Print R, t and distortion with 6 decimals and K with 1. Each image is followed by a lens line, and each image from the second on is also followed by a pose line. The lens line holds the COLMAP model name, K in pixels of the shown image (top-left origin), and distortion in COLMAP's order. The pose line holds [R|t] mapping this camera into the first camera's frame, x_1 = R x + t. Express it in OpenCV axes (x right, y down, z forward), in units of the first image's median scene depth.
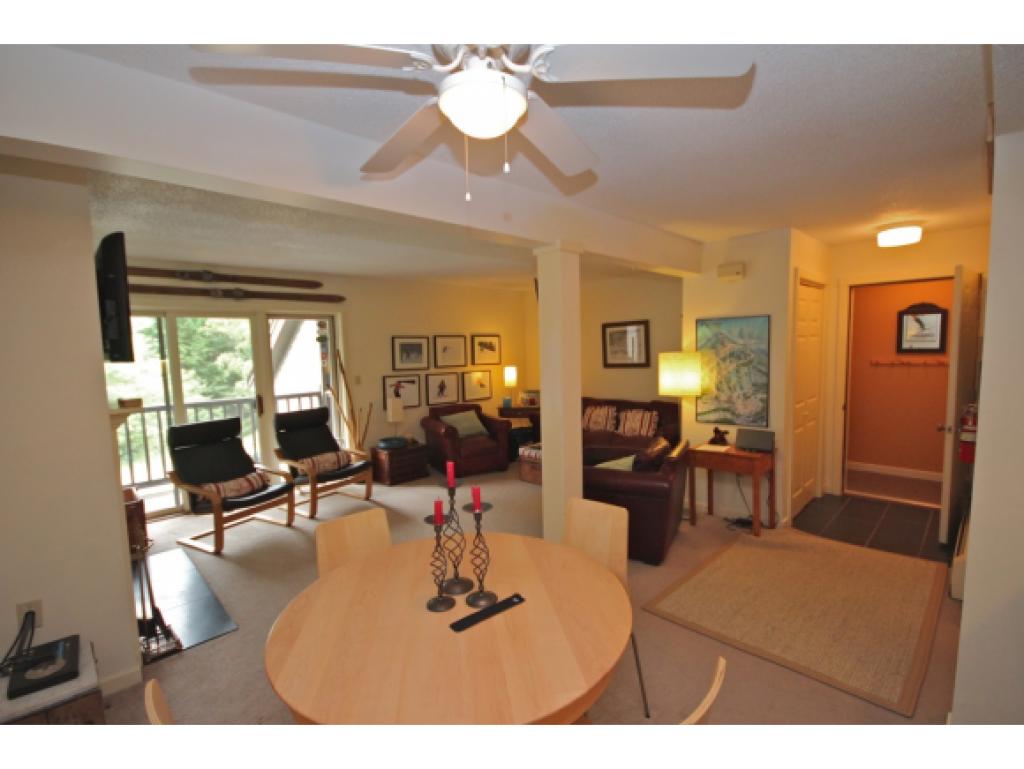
lens RADIAL K [[470.2, 0, 512.8], [0, 470.2, 387.9], [0, 0, 1]] dist [-0.003474, -0.004458]
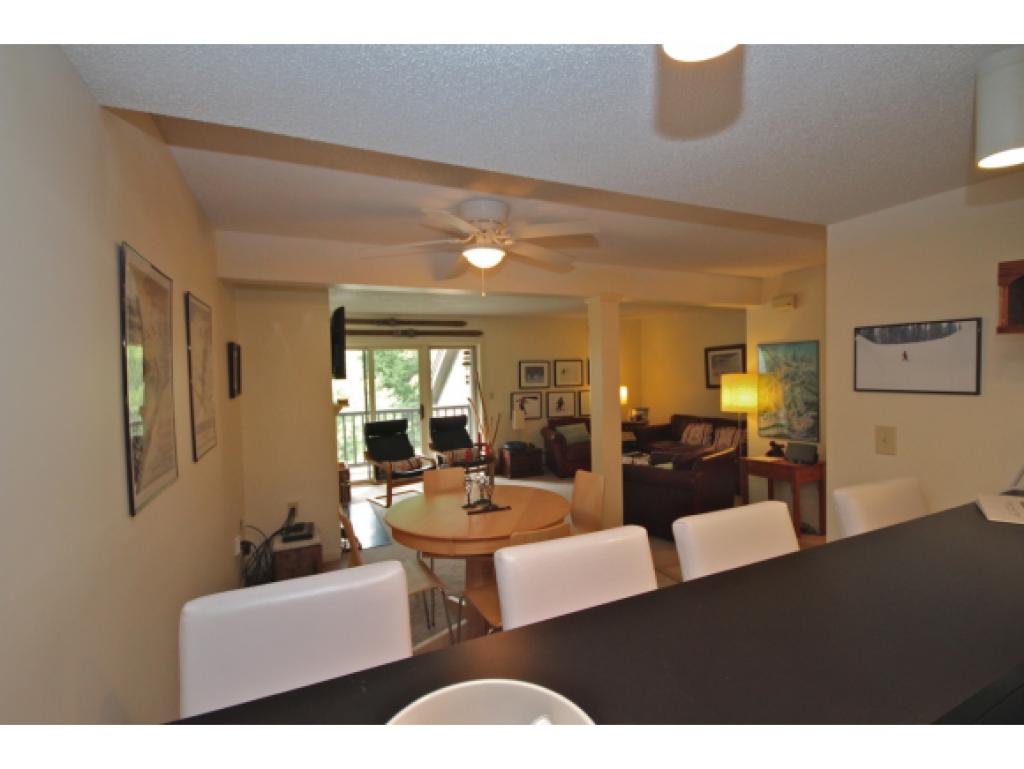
lens RADIAL K [[470.2, 0, 512.9], [0, 470.2, 387.2], [0, 0, 1]] dist [-0.003474, -0.004458]
pose [[0.938265, 0.010498, -0.345758, 0.214825], [-0.027226, 0.998680, -0.043560, 0.019506], [0.344844, 0.050284, 0.937312, -0.239287]]
